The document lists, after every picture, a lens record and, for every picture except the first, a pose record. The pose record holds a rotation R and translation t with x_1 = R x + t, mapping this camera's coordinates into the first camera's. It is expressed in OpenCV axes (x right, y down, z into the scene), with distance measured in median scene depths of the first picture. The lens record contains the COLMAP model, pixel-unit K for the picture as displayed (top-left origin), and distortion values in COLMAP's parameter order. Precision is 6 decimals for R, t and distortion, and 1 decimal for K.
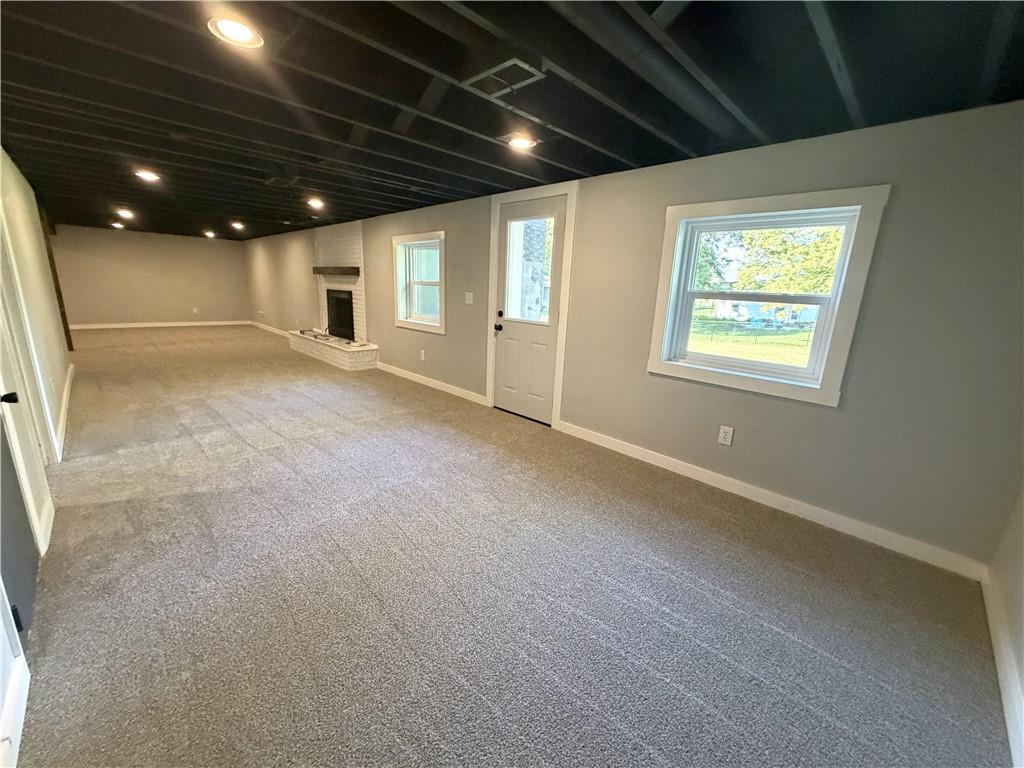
lens RADIAL K [[408.8, 0, 512.3], [0, 408.8, 384.6], [0, 0, 1]] dist [-0.002519, -0.000488]
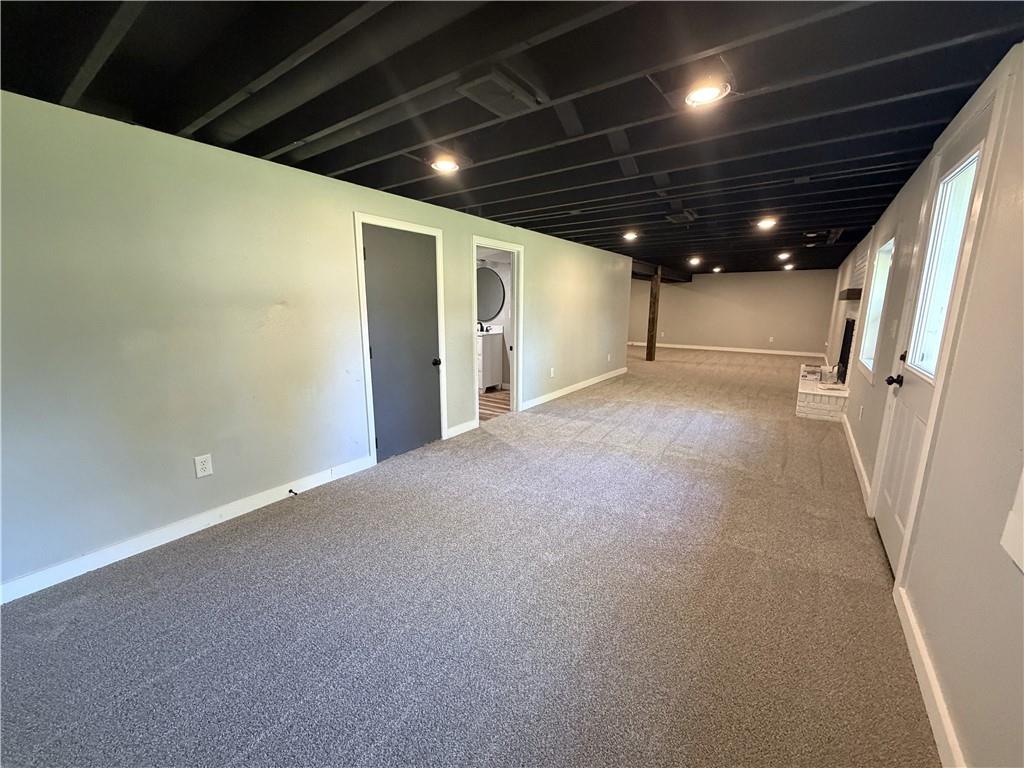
lens RADIAL K [[408.8, 0, 510.2], [0, 408.8, 385.7], [0, 0, 1]] dist [-0.002519, -0.000488]
pose [[0.160563, 0.152925, -0.975107, 0.506023], [-0.227735, 0.967008, 0.114156, -0.092390], [0.960394, 0.203737, 0.190092, 0.475802]]
